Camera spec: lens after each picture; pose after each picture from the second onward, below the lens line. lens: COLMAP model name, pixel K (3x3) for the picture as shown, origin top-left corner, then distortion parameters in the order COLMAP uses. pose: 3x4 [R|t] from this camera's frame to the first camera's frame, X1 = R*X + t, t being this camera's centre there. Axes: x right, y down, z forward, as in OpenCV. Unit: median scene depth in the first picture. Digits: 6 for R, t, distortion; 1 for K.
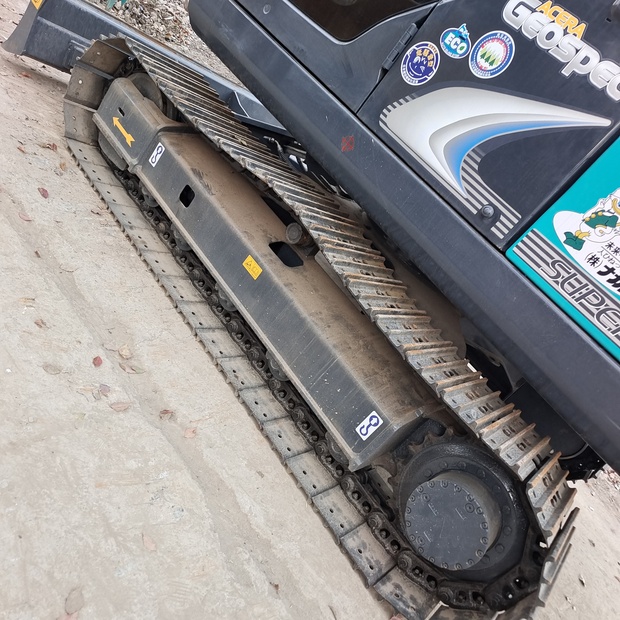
lens RADIAL K [[604.5, 0, 312.1], [0, 604.5, 321.8], [0, 0, 1]] dist [0.048010, 0.008208]
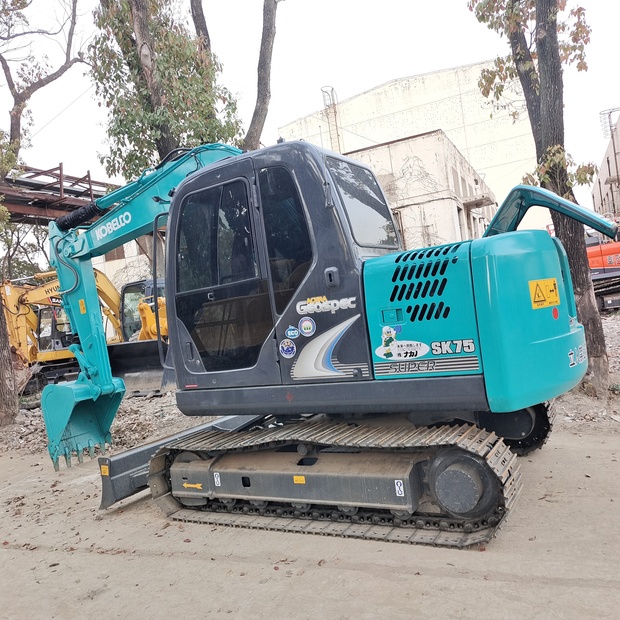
lens RADIAL K [[508.4, 0, 310.0], [0, 508.4, 310.0], [0, 0, 1]] dist [0.005604, 0.002057]
pose [[0.695932, -0.690734, 0.196380, -0.025058], [0.707220, 0.611812, -0.354297, 0.166971], [0.124577, 0.385450, 0.914280, -0.609397]]
